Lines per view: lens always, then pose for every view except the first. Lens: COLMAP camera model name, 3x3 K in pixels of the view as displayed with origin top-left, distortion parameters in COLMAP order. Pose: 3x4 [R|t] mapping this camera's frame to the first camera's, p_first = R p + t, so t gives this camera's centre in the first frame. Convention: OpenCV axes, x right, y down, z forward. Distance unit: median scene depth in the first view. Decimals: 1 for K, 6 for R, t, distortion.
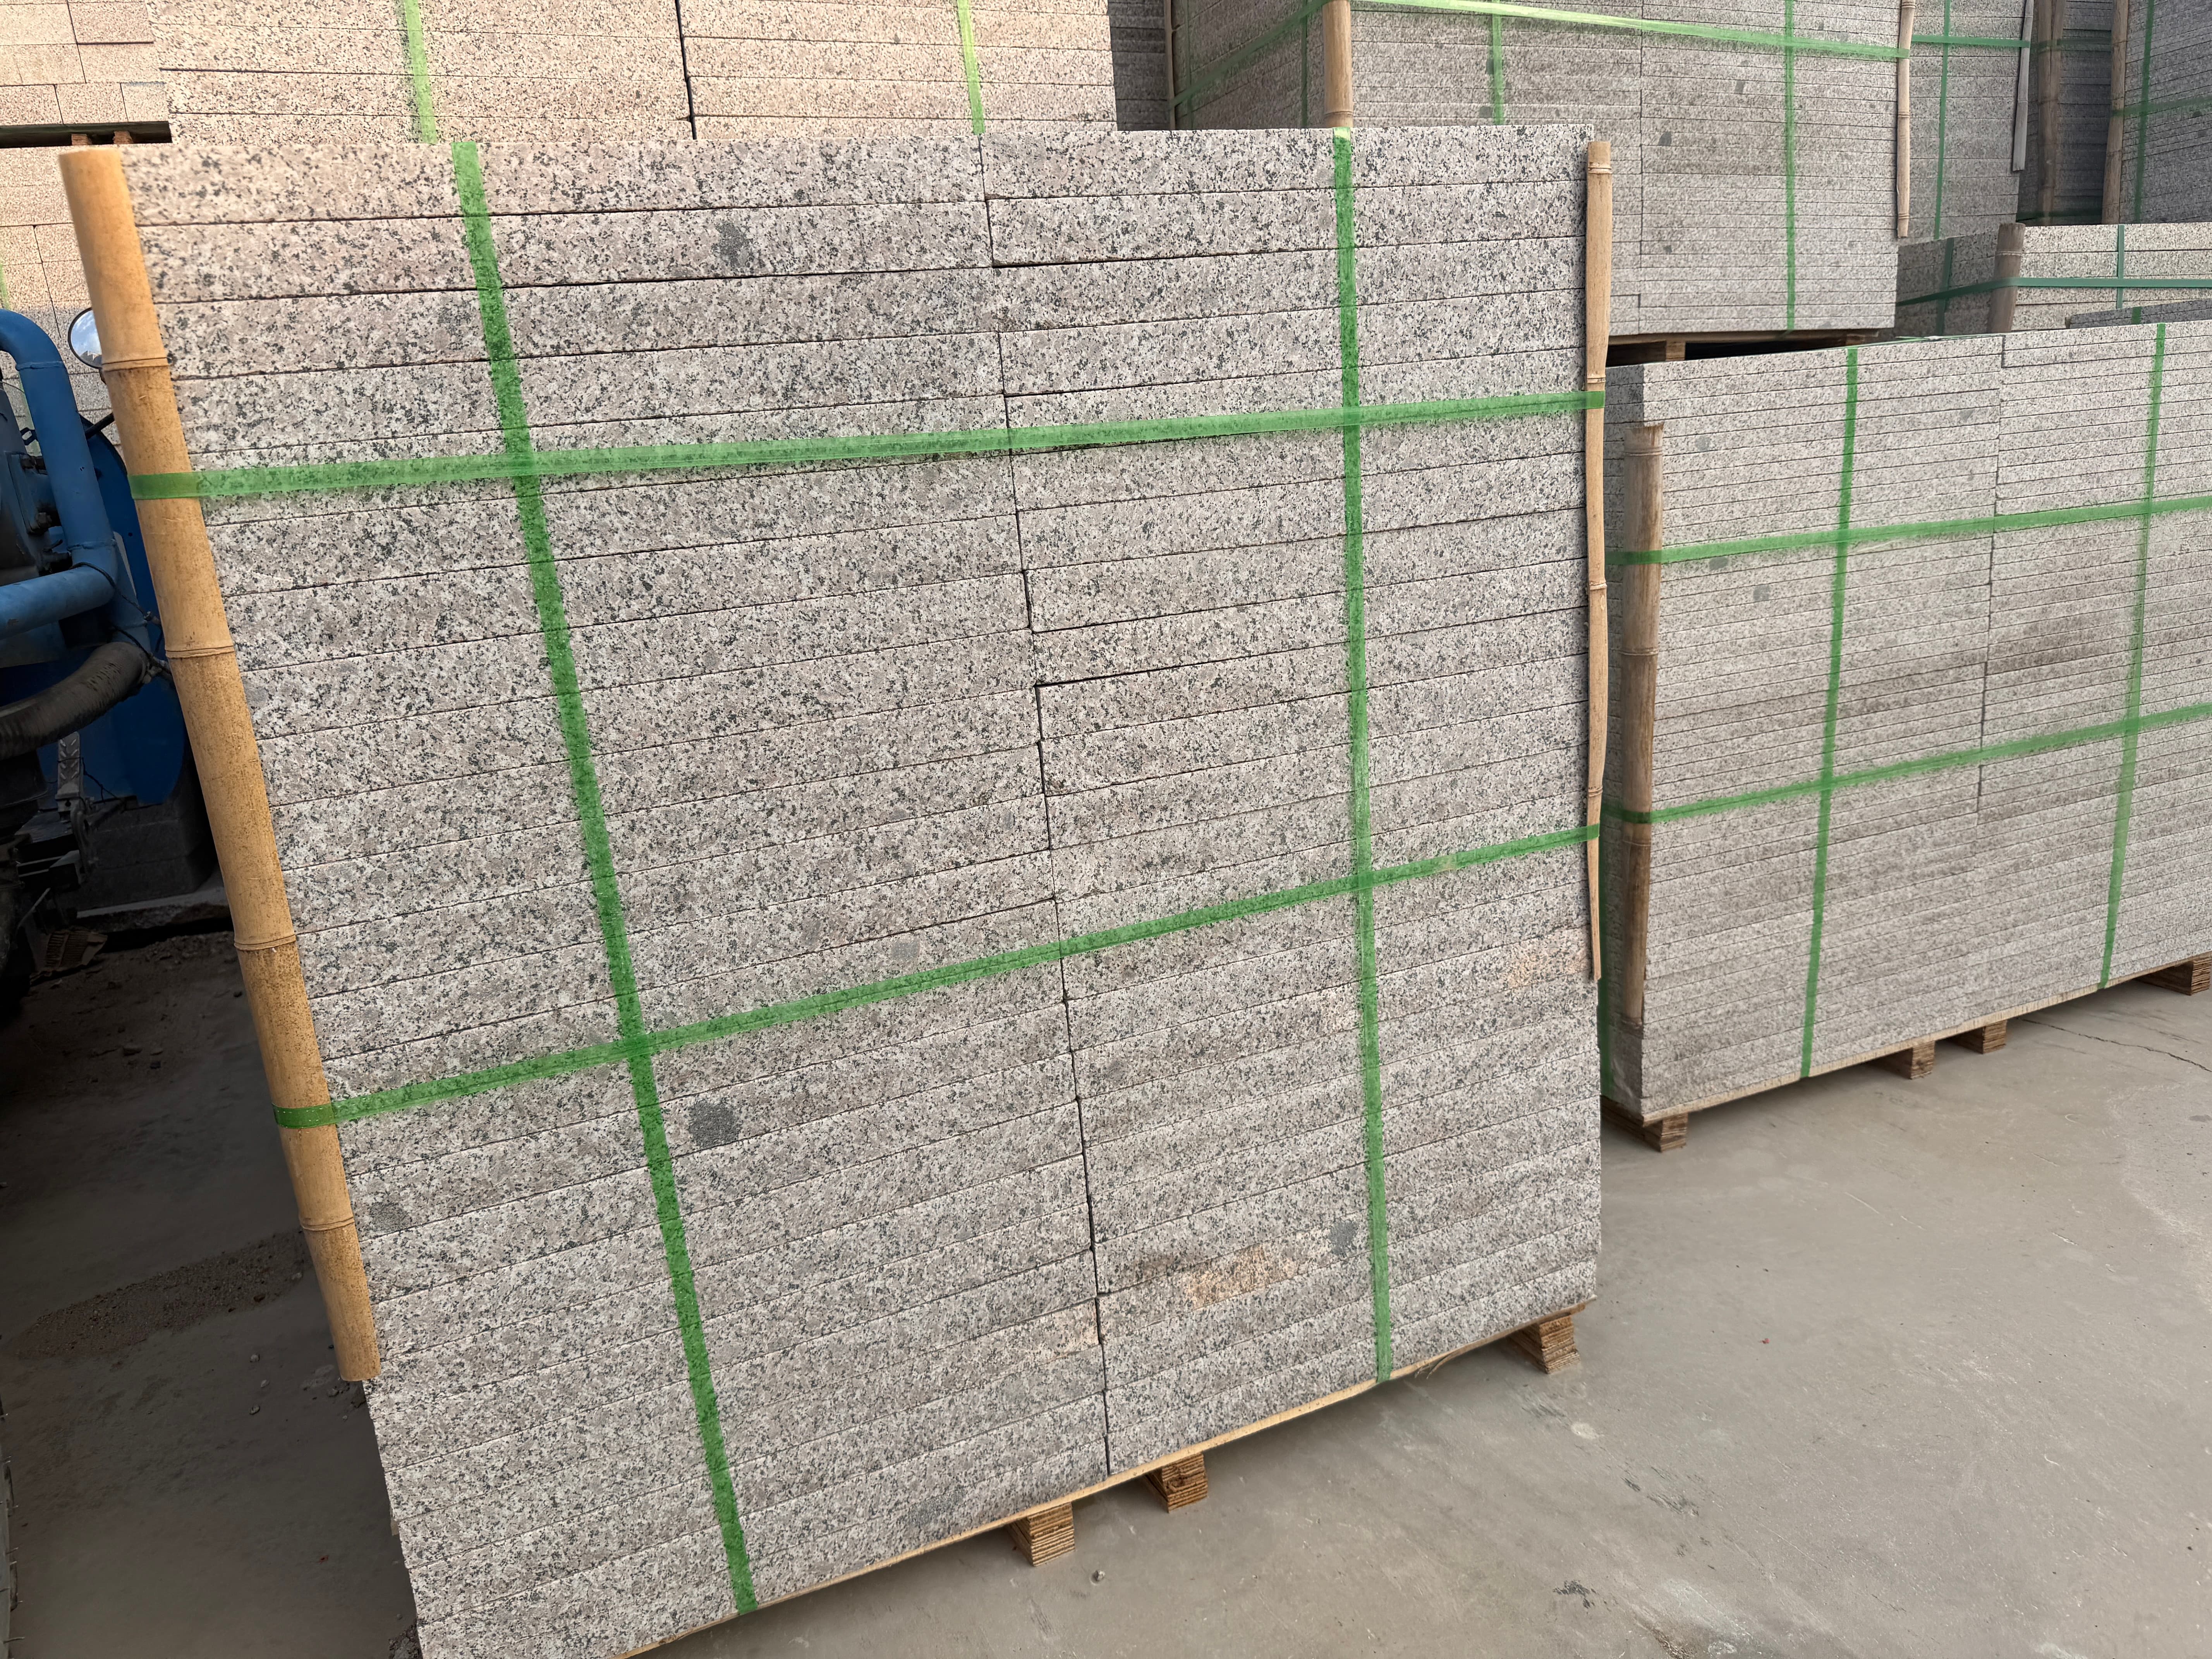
lens RADIAL K [[1644.7, 0, 1107.3], [0, 1644.7, 799.5], [0, 0, 1]] dist [-0.001603, -0.003309]
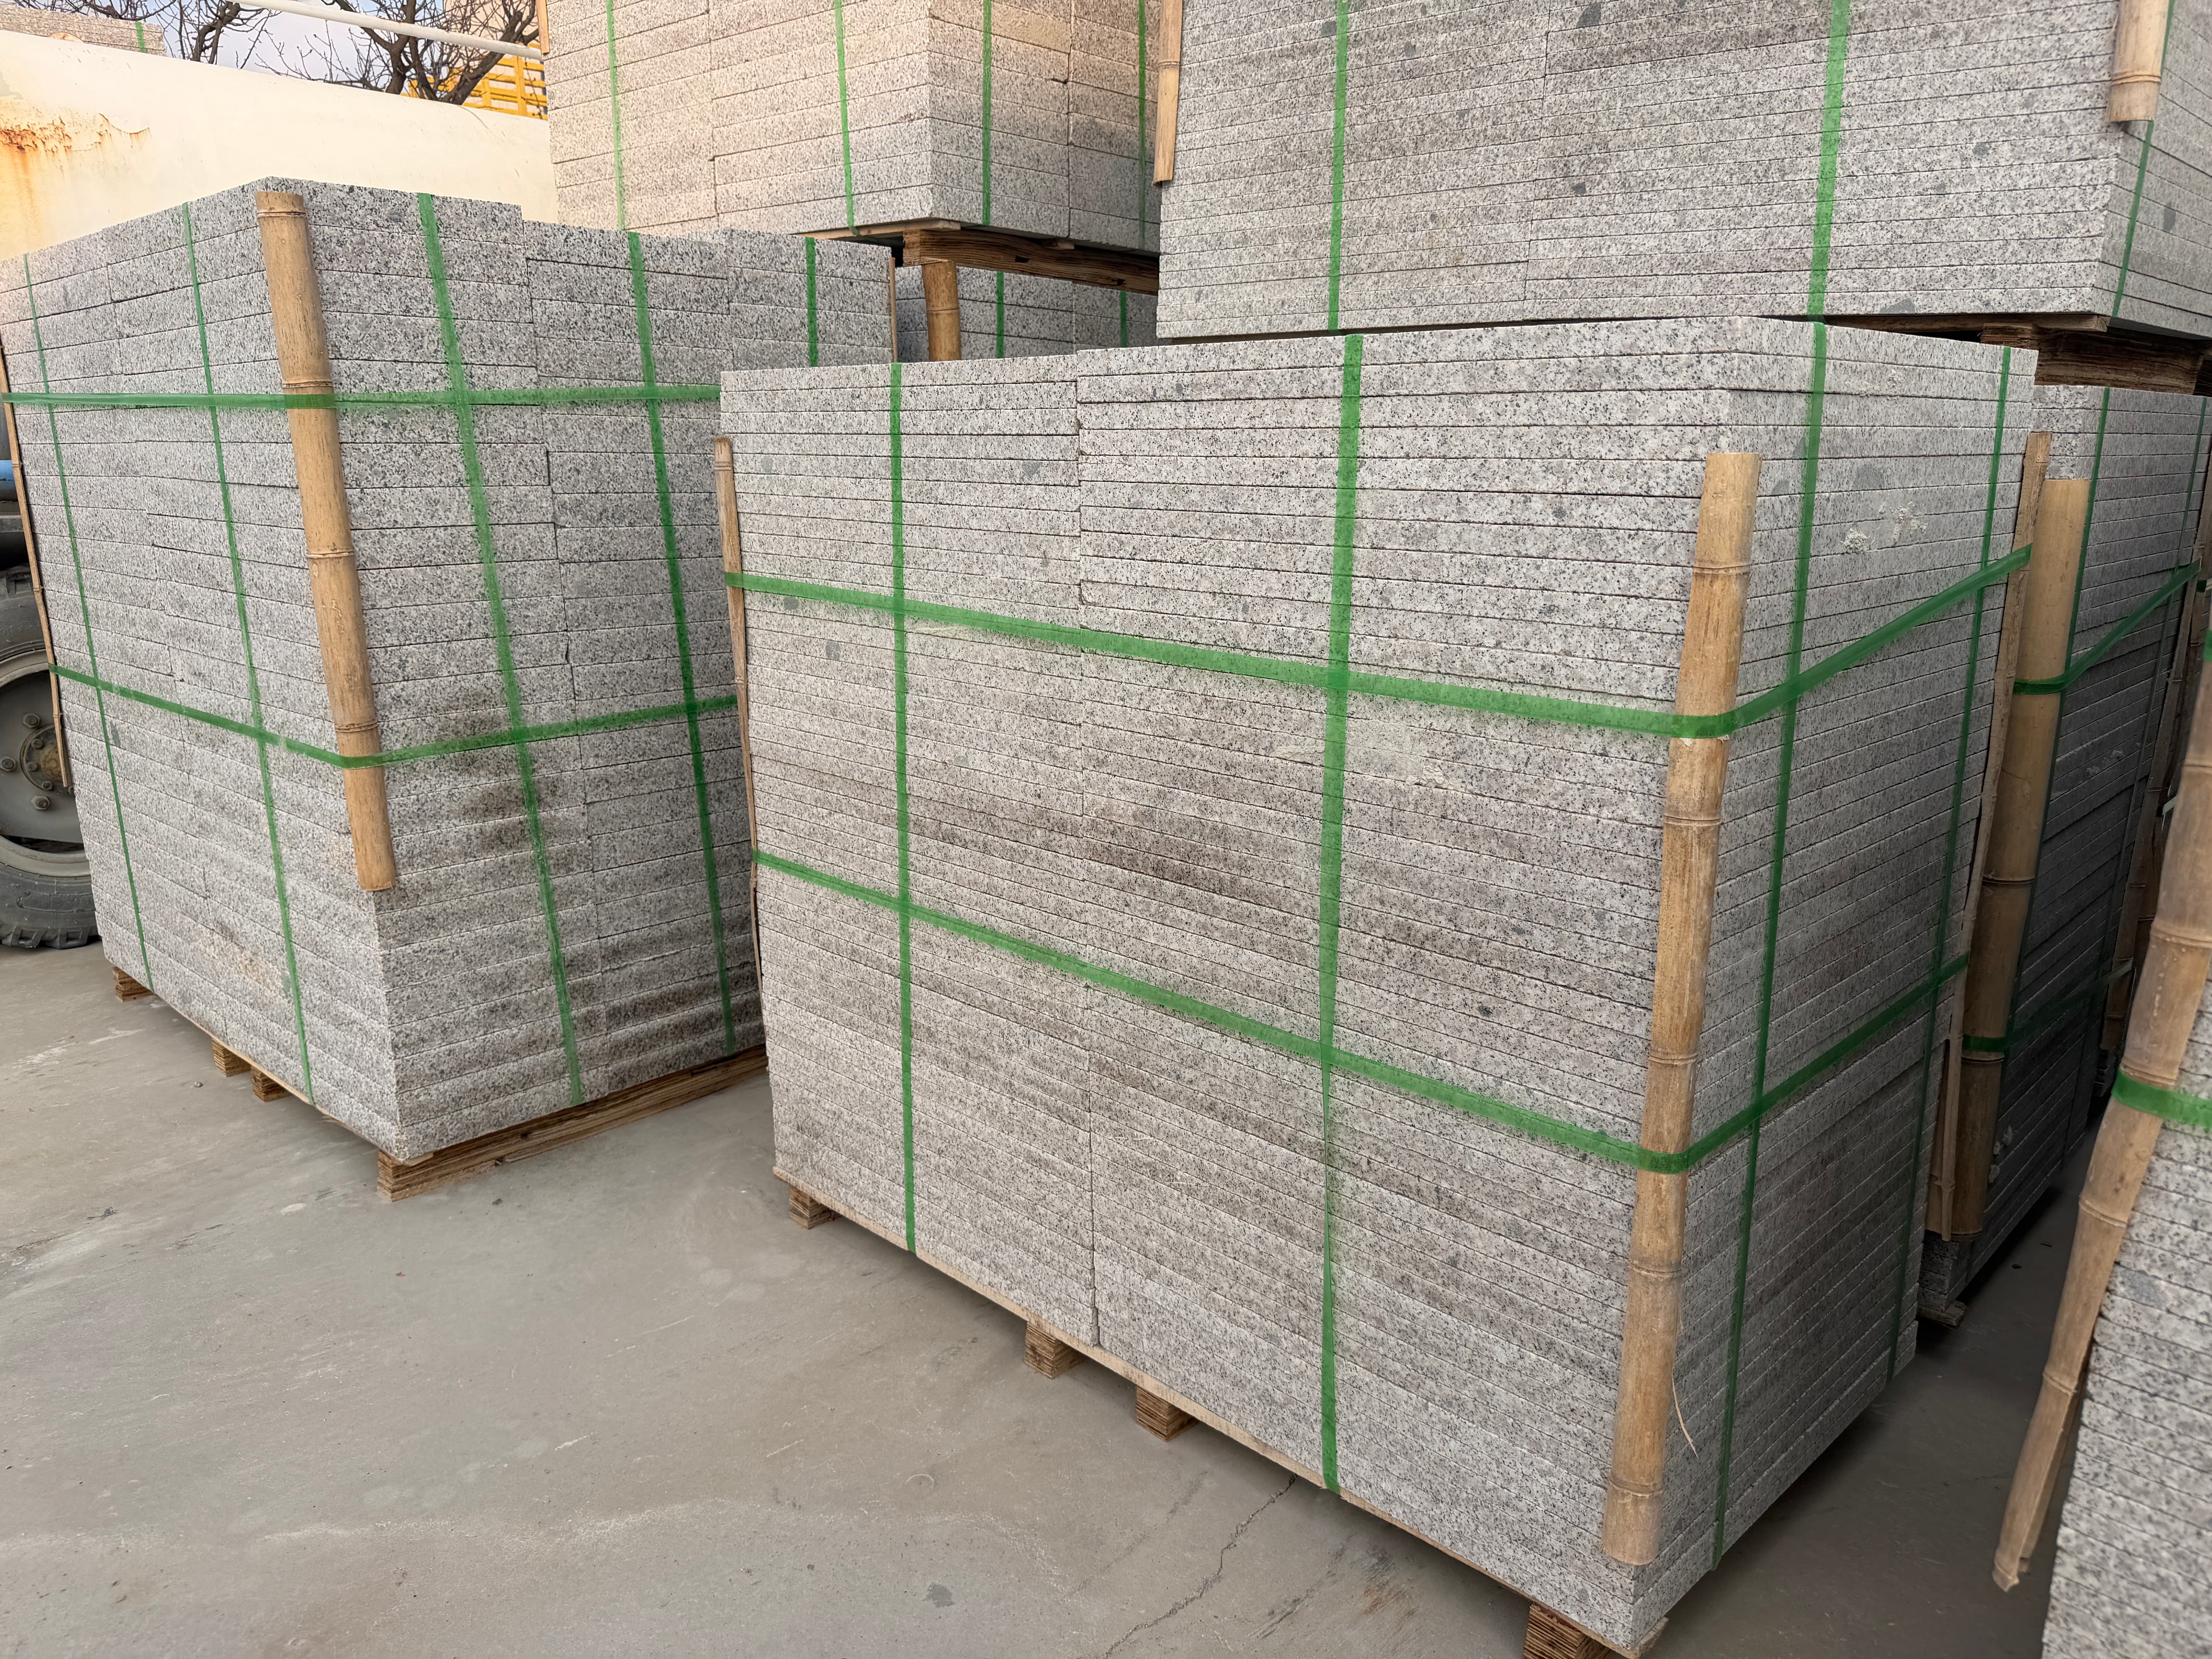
lens RADIAL K [[1584.9, 0, 1106.0], [0, 1584.9, 829.5], [0, 0, 1]] dist [0.005130, -0.014117]
pose [[0.375091, 0.301618, -0.876546, 1.107354], [-0.230921, 0.946179, 0.226763, -0.236910], [0.897765, 0.117356, 0.424553, 0.727392]]
